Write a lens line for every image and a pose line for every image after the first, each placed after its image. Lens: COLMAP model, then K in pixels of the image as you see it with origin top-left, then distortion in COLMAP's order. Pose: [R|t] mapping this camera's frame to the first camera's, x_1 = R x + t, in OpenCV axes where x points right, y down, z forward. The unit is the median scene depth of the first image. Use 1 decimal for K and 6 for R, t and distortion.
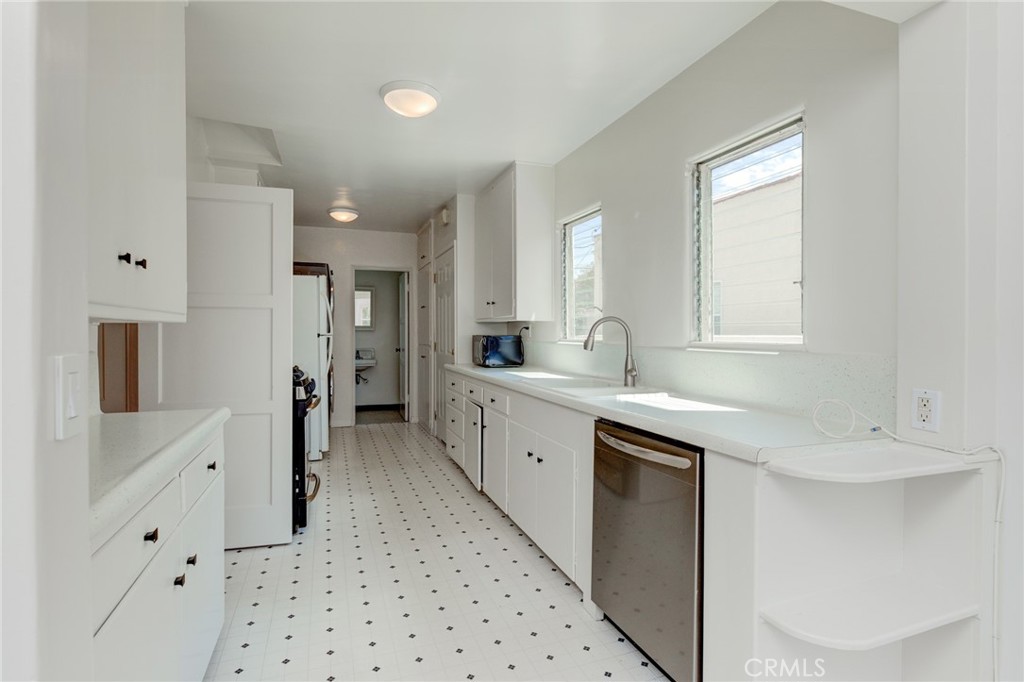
lens RADIAL K [[505.5, 0, 512.7], [0, 505.5, 334.2], [0, 0, 1]] dist [0.017909, -0.000034]
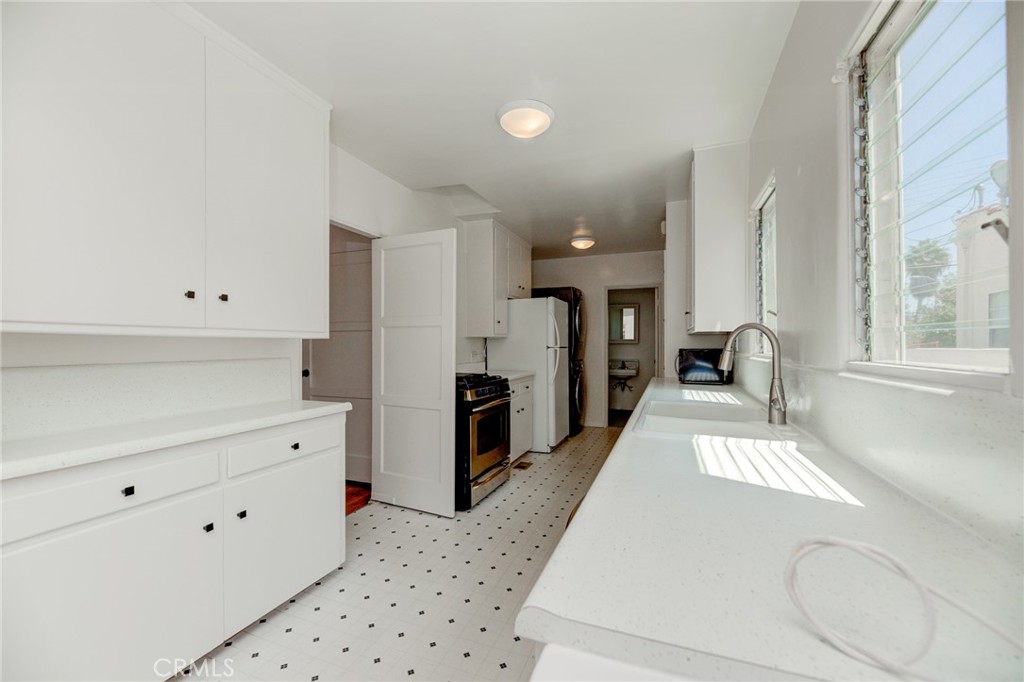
lens RADIAL K [[422.2, 0, 504.6], [0, 422.2, 343.9], [0, 0, 1]] dist [-0.000422, -0.000420]
pose [[0.747518, -0.002780, -0.664236, 0.273393], [-0.001254, 0.999984, -0.005596, -0.001224], [0.664240, 0.005016, 0.747502, 0.268653]]
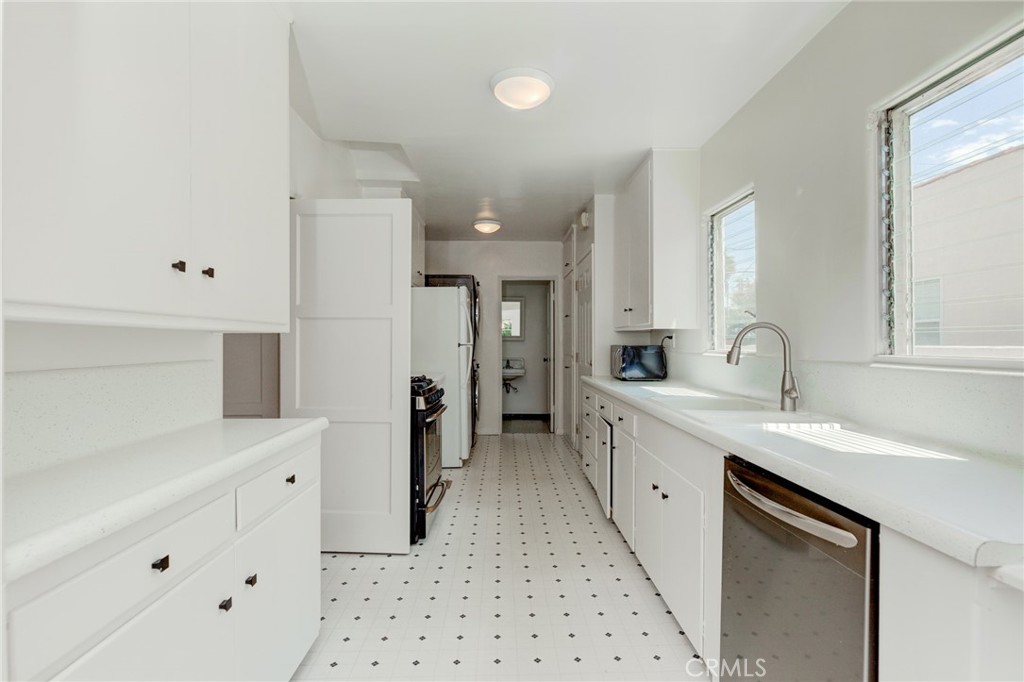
lens RADIAL K [[499.4, 0, 521.1], [0, 499.4, 341.3], [0, 0, 1]] dist [0.010521, -0.000582]
pose [[0.951761, -0.000828, -0.306838, 0.061877], [-0.000755, 0.999987, -0.005040, -0.000396], [0.306838, 0.005029, 0.951748, 0.110982]]
